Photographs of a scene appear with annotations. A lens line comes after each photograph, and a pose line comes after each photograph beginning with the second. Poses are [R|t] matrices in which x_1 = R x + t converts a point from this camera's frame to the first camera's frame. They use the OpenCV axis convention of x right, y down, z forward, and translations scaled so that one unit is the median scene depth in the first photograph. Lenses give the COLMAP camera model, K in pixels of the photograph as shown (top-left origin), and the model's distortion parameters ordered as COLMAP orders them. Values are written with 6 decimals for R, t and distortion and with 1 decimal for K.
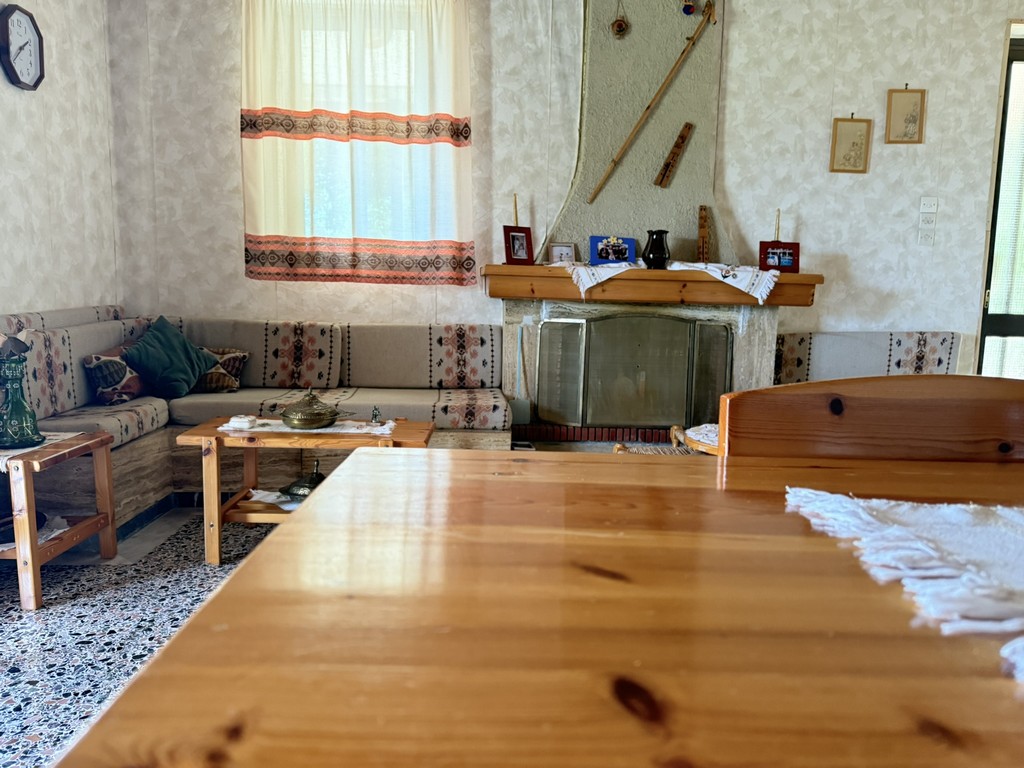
lens RADIAL K [[741.0, 0, 504.5], [0, 741.0, 390.3], [0, 0, 1]] dist [0.064603, -0.087417]
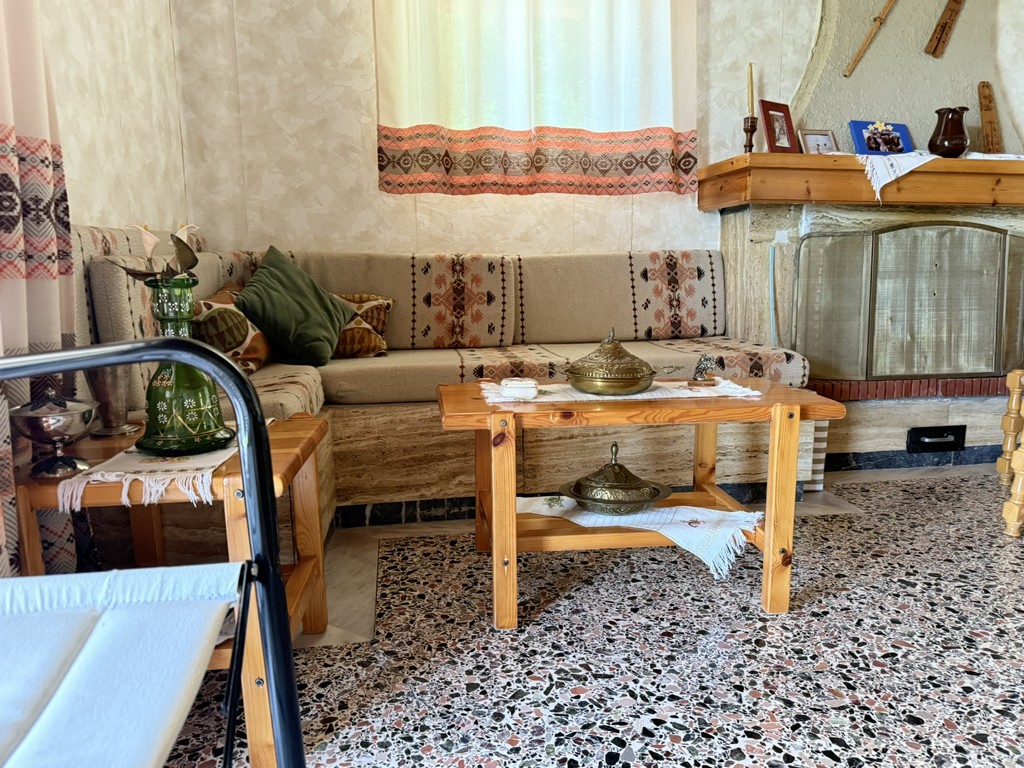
lens RADIAL K [[741.0, 0, 517.7], [0, 741.0, 390.6], [0, 0, 1]] dist [0.064603, -0.087417]
pose [[0.992603, -0.052880, 0.109283, -0.303148], [0.049713, 0.998267, 0.031501, 0.018394], [-0.110759, -0.025836, 0.993511, 0.291584]]
